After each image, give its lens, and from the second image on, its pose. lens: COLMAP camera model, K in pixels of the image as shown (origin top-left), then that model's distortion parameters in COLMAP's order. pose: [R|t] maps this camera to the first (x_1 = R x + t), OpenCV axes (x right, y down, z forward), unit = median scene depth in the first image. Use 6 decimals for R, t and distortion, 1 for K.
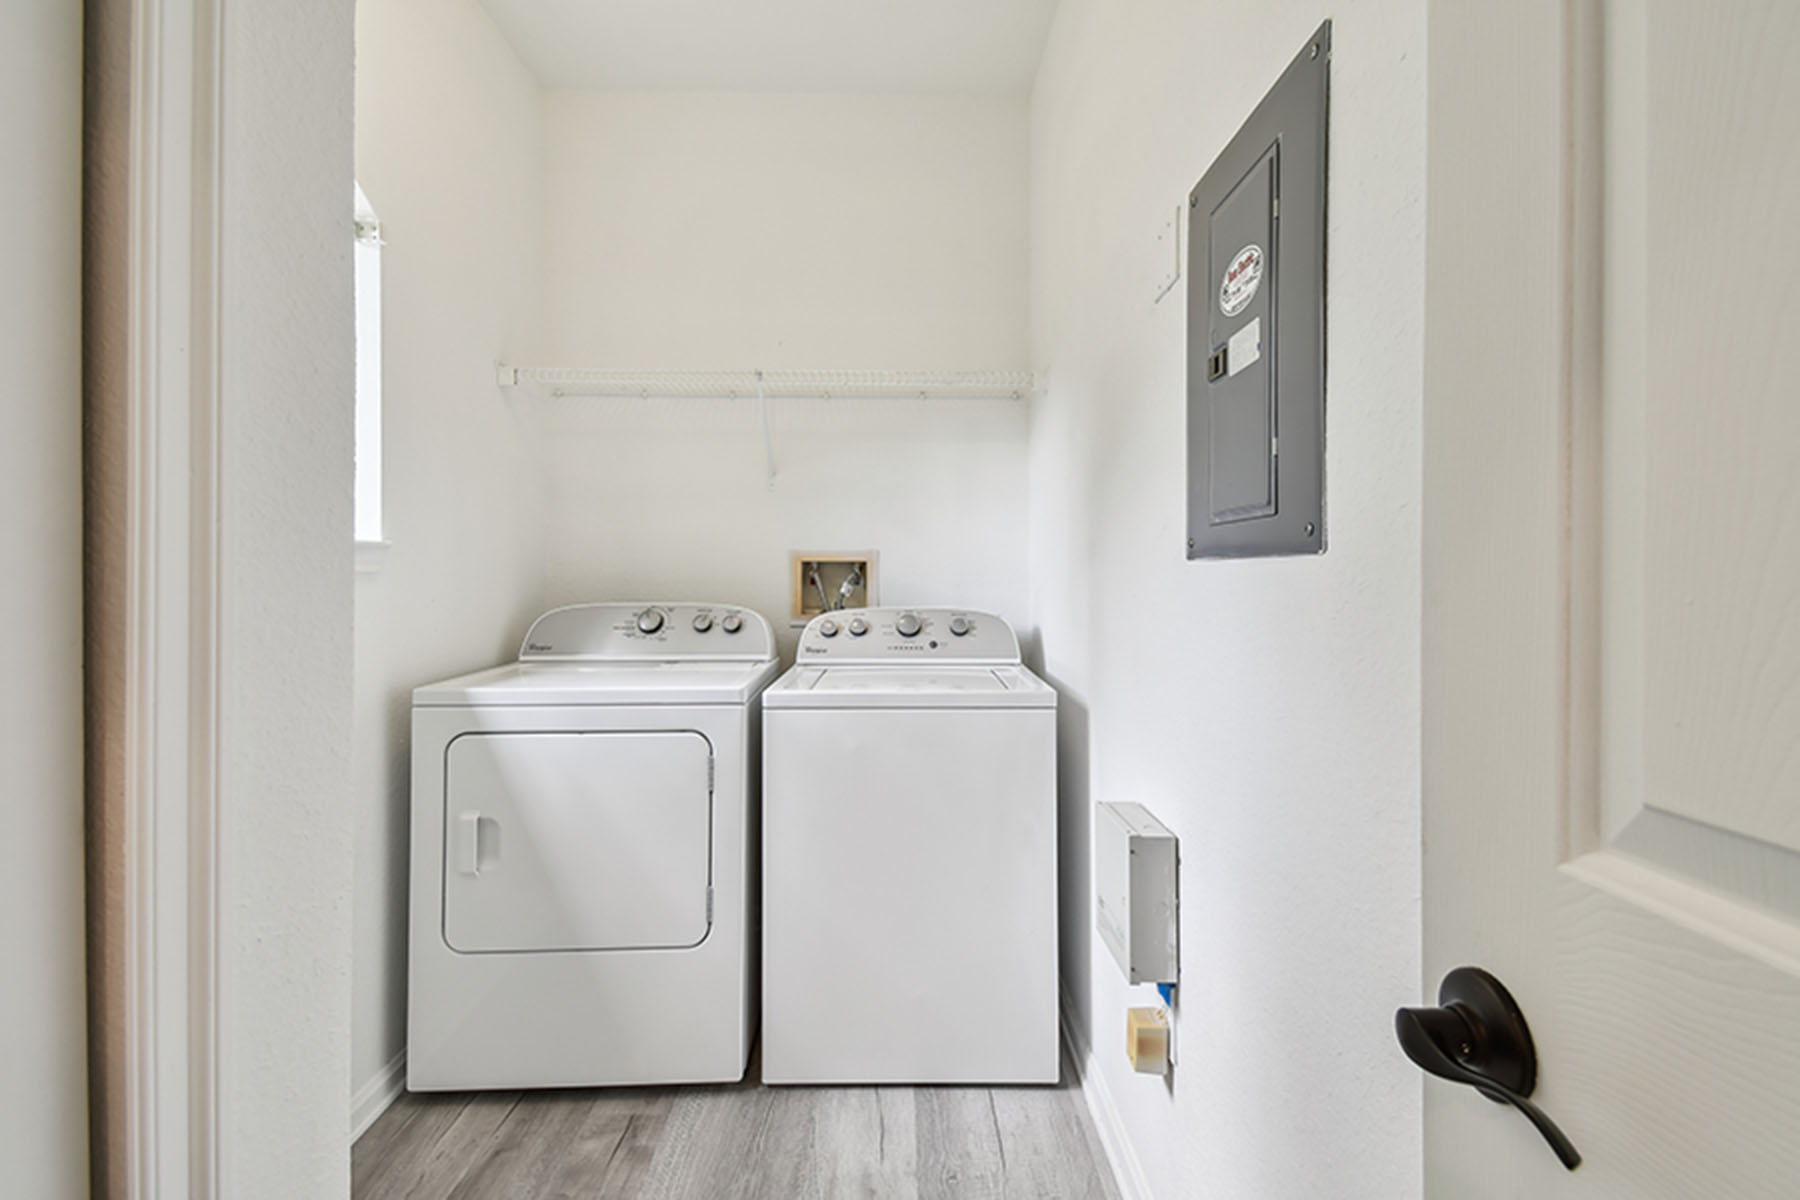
lens RADIAL K [[796.9, 0, 907.0], [0, 796.9, 586.3], [0, 0, 1]] dist [0.050600, -0.024900]
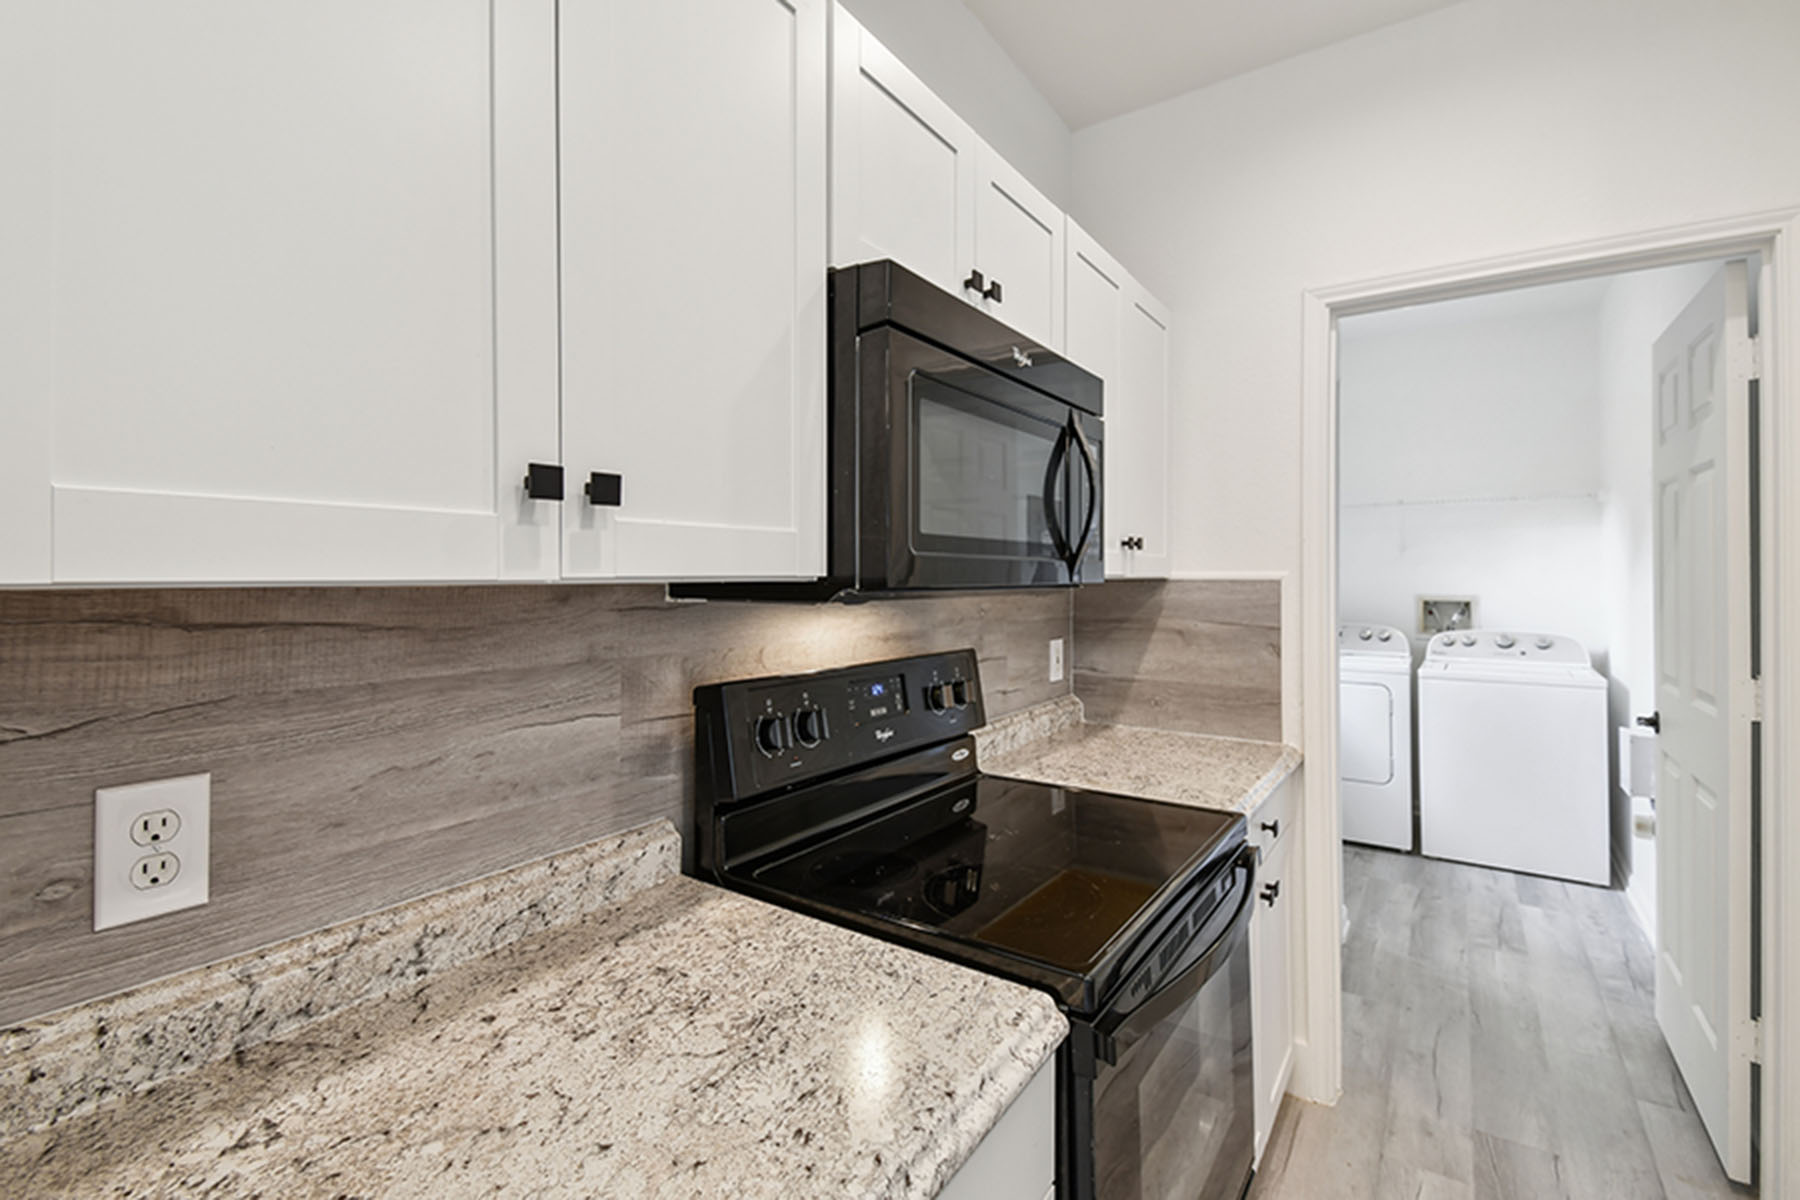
lens RADIAL K [[796.9, 0, 907.0], [0, 796.9, 586.3], [0, 0, 1]] dist [0.050600, -0.024900]
pose [[0.832881, 0.010404, -0.553354, -0.102477], [-0.009780, 0.999944, 0.004081, -0.064183], [0.553366, 0.002012, 0.832936, -1.177264]]
